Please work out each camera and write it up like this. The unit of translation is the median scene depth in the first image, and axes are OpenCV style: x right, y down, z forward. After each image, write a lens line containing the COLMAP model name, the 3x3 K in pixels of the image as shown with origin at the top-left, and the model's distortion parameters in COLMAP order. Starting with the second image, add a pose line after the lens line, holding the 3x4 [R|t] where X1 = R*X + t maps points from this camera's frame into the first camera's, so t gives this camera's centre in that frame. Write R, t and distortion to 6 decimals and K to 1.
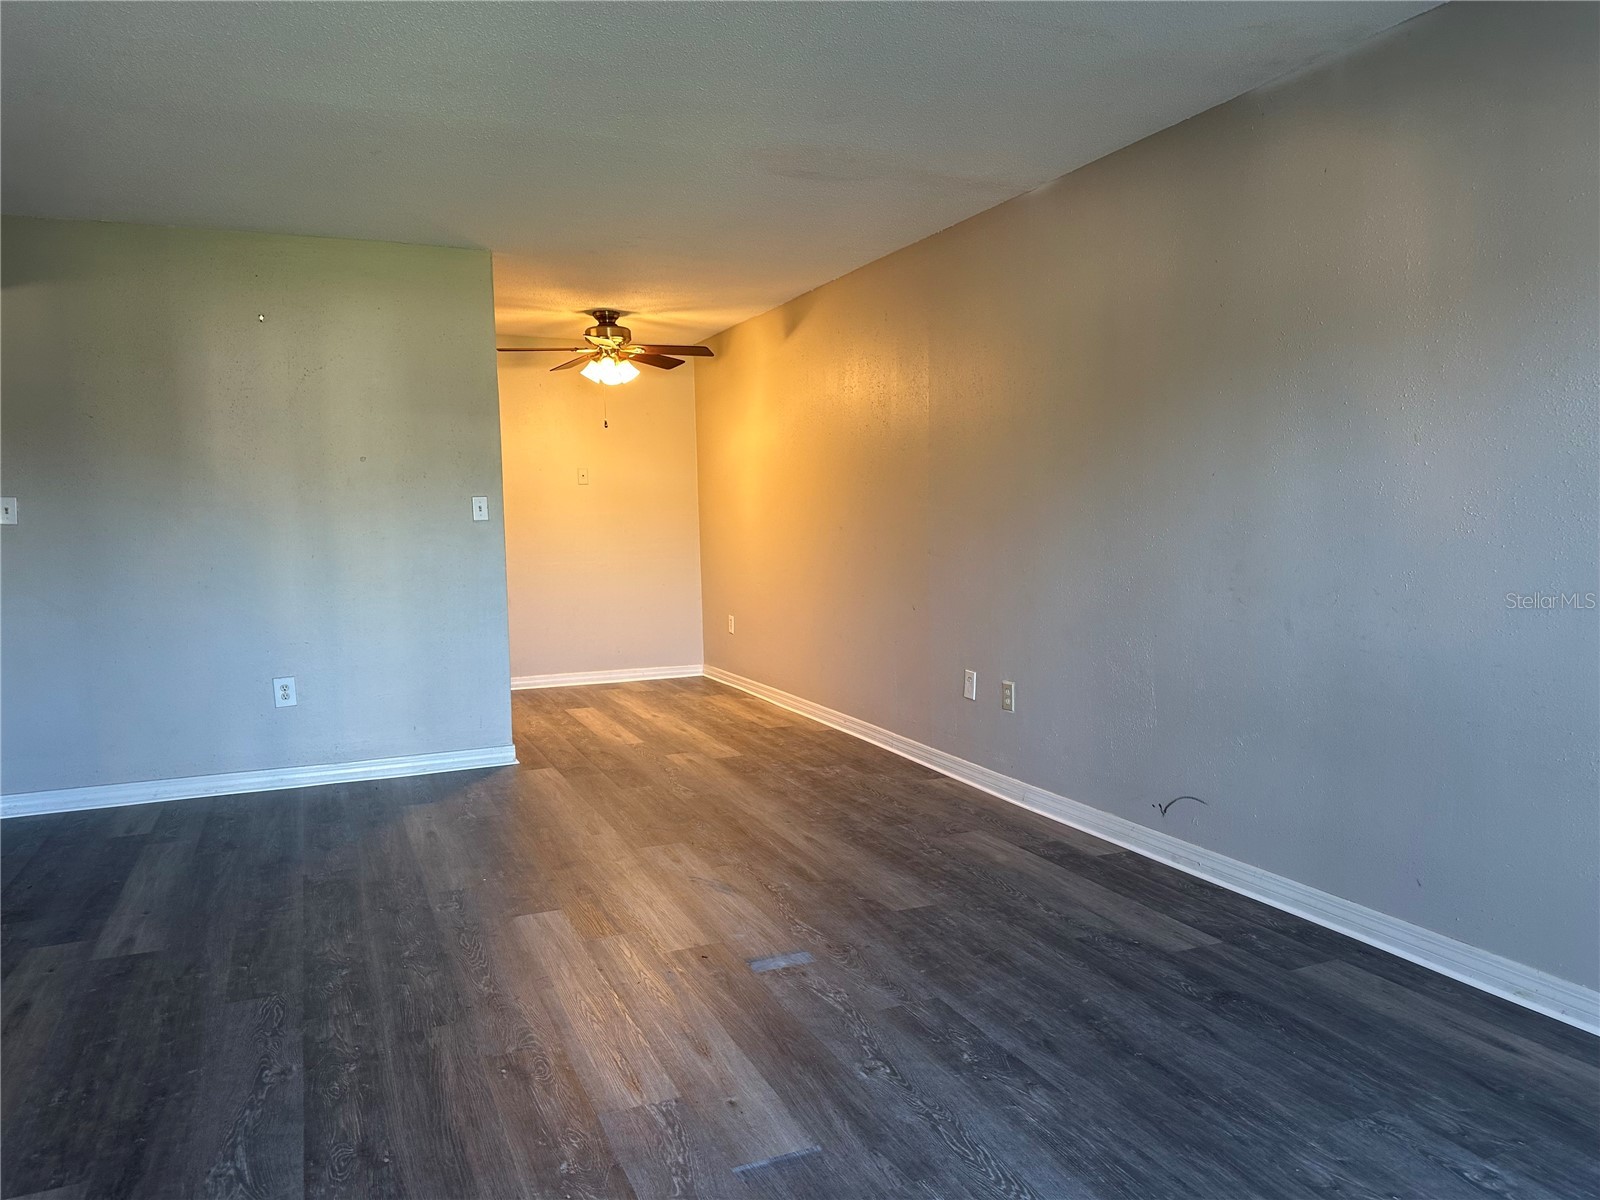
lens RADIAL K [[1124.0, 0, 796.6], [0, 1124.0, 594.5], [0, 0, 1]] dist [0.042783, -0.048521]
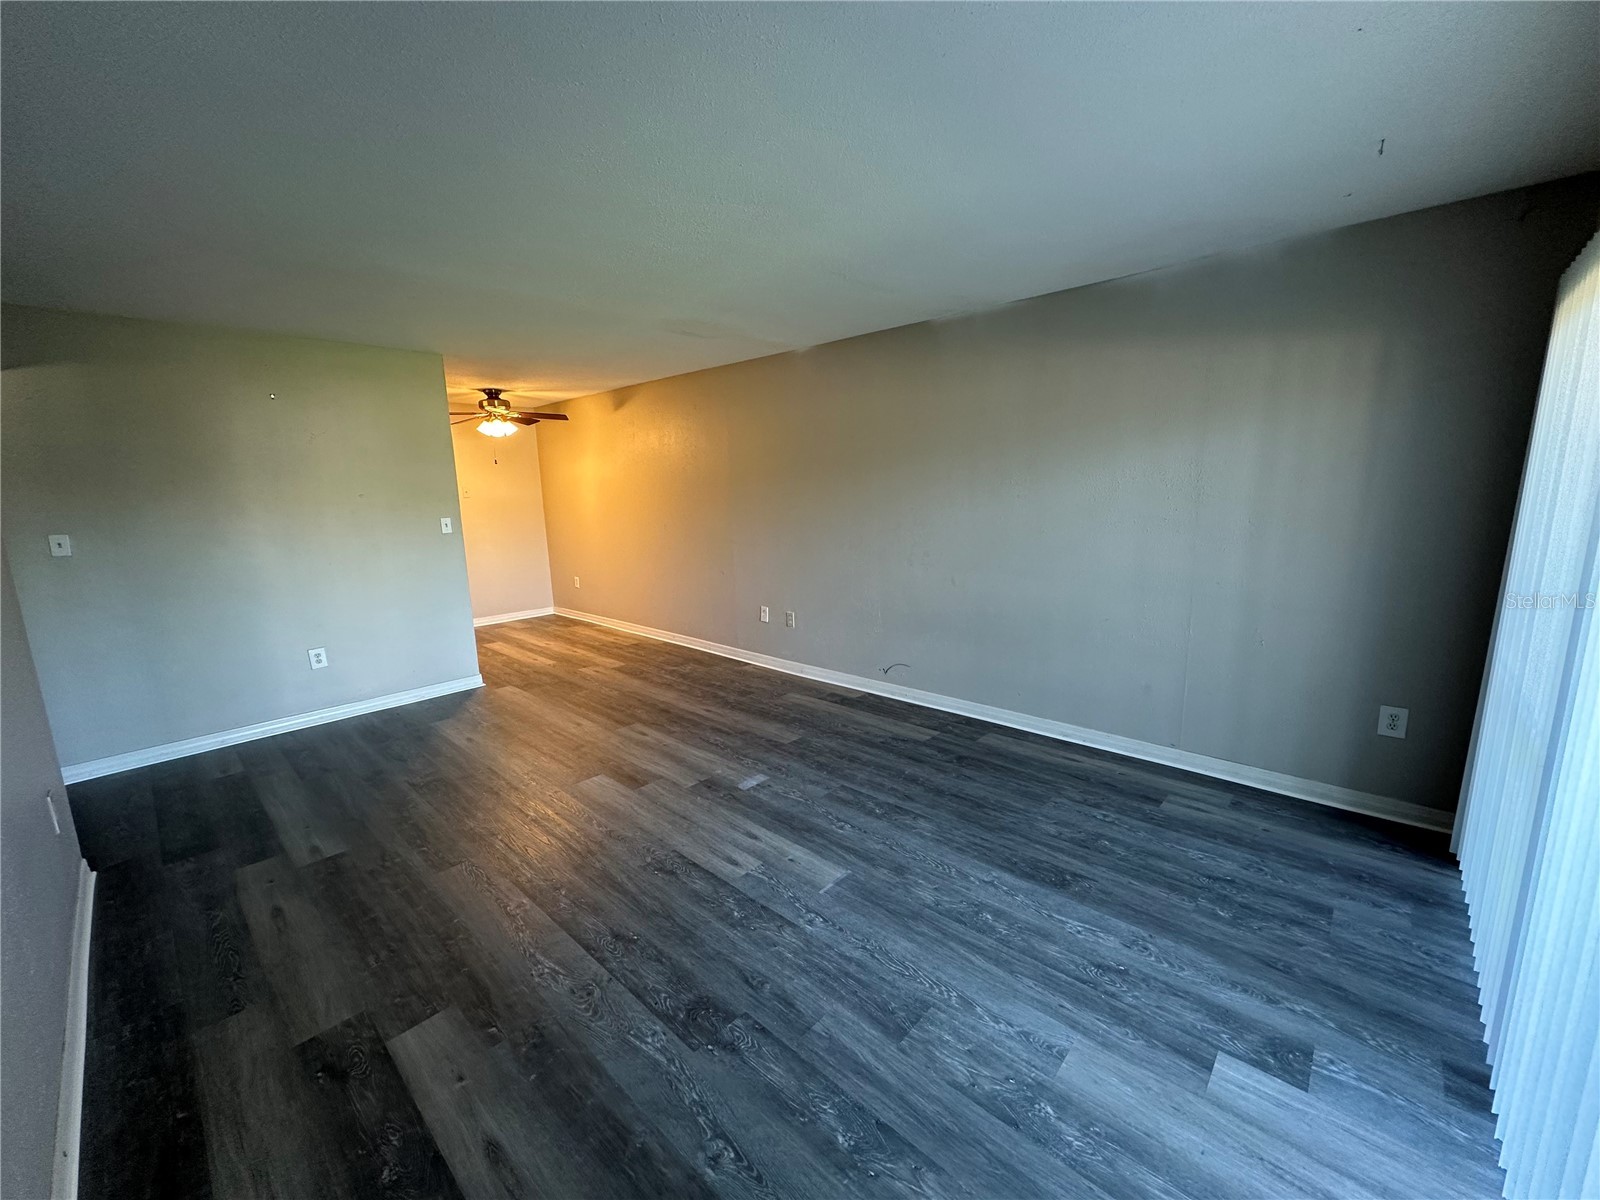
lens RADIAL K [[639.0, 0, 799.5], [0, 639.0, 589.0], [0, 0, 1]] dist [-0.002323, -0.000030]
pose [[0.917126, -0.069249, 0.392537, -0.257588], [0.039575, 0.995747, 0.083199, -0.058832], [-0.396629, -0.060770, 0.915966, 0.015367]]
